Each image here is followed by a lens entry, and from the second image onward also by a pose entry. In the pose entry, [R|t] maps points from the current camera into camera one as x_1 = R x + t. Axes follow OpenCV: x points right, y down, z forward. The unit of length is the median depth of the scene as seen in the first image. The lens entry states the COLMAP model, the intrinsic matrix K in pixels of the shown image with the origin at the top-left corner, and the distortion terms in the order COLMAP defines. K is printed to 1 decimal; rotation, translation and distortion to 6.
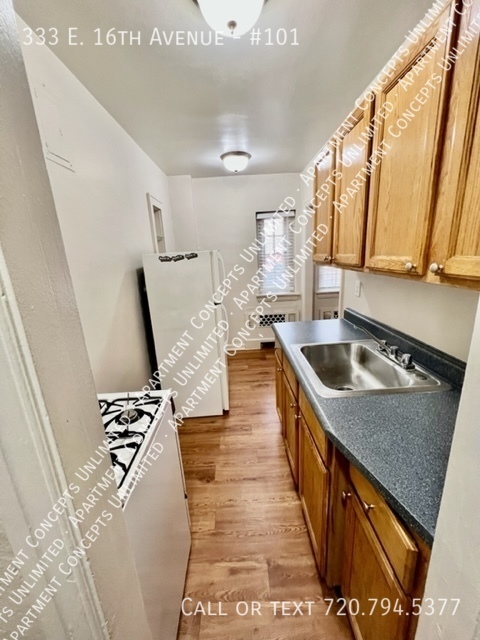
lens RADIAL K [[257.1, 0, 240.0], [0, 257.1, 320.0], [0, 0, 1]] dist [-0.001045, -0.000062]
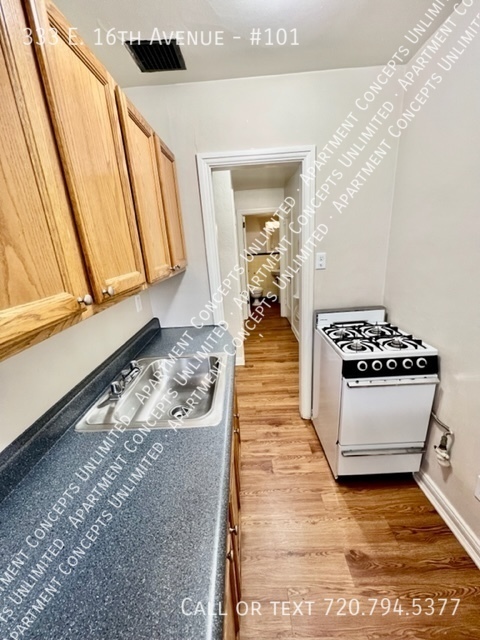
lens RADIAL K [[257.1, 0, 240.0], [0, 257.1, 320.0], [0, 0, 1]] dist [-0.001045, -0.000062]
pose [[-0.992981, 0.103889, 0.056527, 0.102840], [0.118109, 0.845917, 0.520073, -0.426992], [0.006212, 0.523099, -0.852249, 1.501874]]
